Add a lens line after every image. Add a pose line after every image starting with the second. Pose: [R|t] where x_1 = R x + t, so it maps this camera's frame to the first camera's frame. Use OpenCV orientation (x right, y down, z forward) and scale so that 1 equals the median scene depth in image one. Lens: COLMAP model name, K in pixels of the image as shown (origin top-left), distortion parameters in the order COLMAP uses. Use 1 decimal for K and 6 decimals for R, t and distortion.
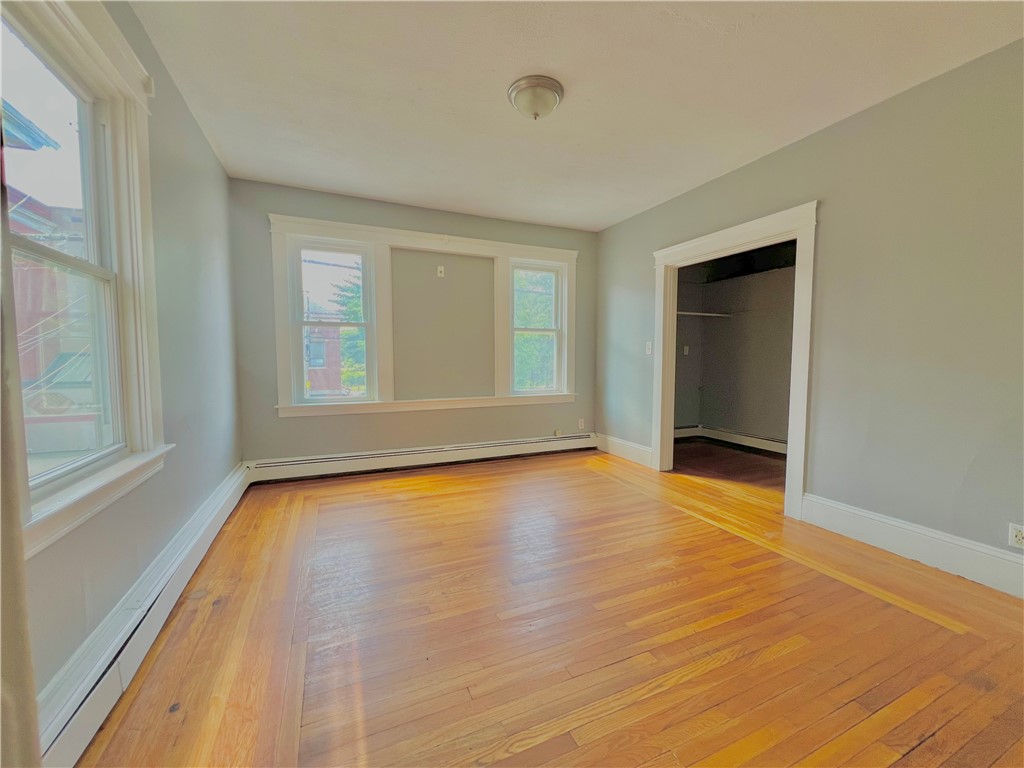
lens RADIAL K [[411.1, 0, 512.0], [0, 411.1, 384.0], [0, 0, 1]] dist [-0.001224, -0.000133]
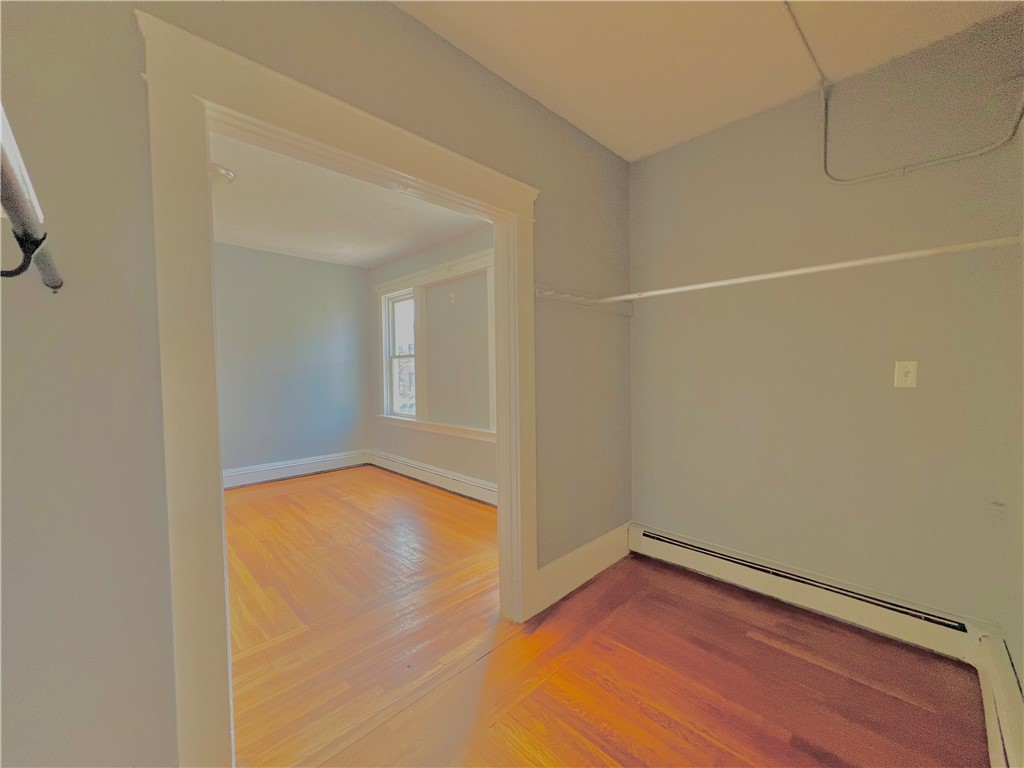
lens RADIAL K [[411.1, 0, 512.0], [0, 411.1, 384.0], [0, 0, 1]] dist [-0.001224, -0.000133]
pose [[0.359972, 0.028403, -0.932531, 0.902934], [-0.050448, 0.998667, 0.010943, -0.090847], [0.931598, 0.043105, 0.360925, 0.855595]]
